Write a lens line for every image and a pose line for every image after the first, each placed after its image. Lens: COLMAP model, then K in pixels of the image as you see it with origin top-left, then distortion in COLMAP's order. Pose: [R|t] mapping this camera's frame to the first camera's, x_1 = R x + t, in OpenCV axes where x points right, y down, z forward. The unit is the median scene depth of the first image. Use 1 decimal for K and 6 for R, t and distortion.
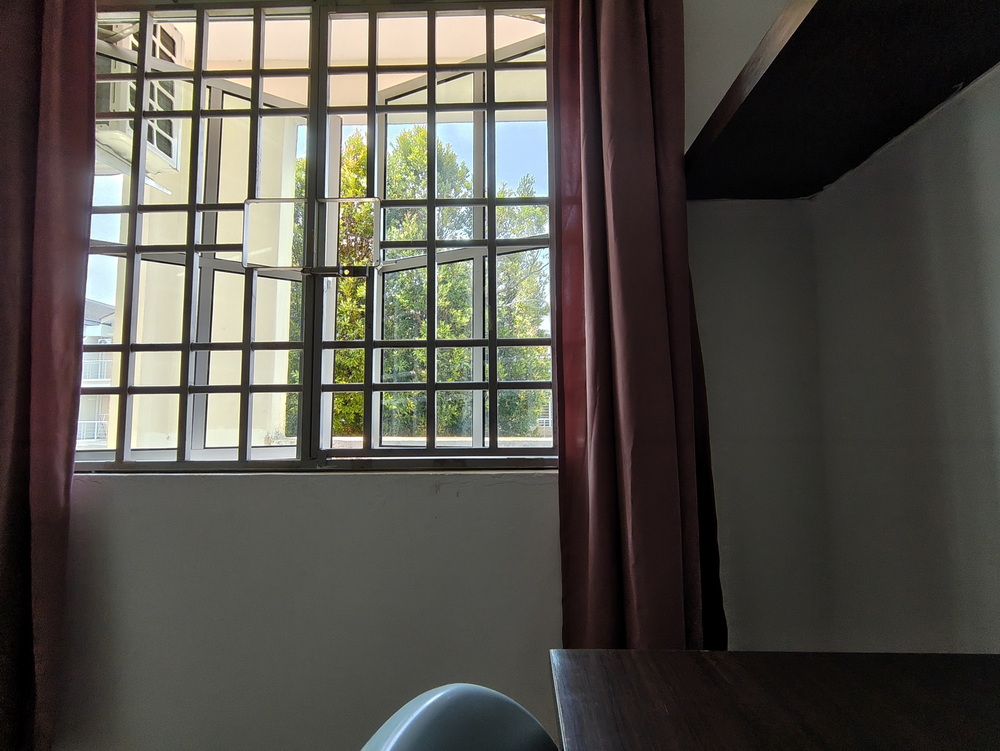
lens RADIAL K [[461.3, 0, 494.8], [0, 461.3, 369.9], [0, 0, 1]] dist [-0.002607, -0.000069]
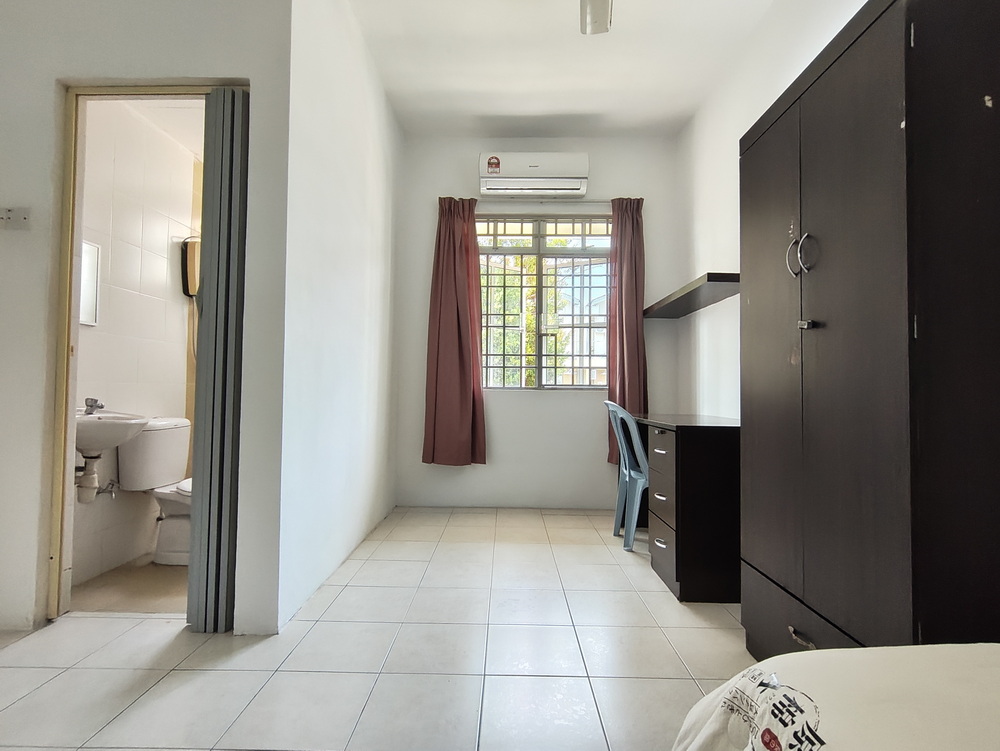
lens RADIAL K [[461.3, 0, 502.4], [0, 461.3, 375.5], [0, 0, 1]] dist [-0.002607, -0.000069]
pose [[0.999803, 0.019796, -0.001405, -0.683356], [-0.019710, 0.998726, 0.046444, -0.056836], [0.002323, -0.046408, 0.998920, -2.600361]]
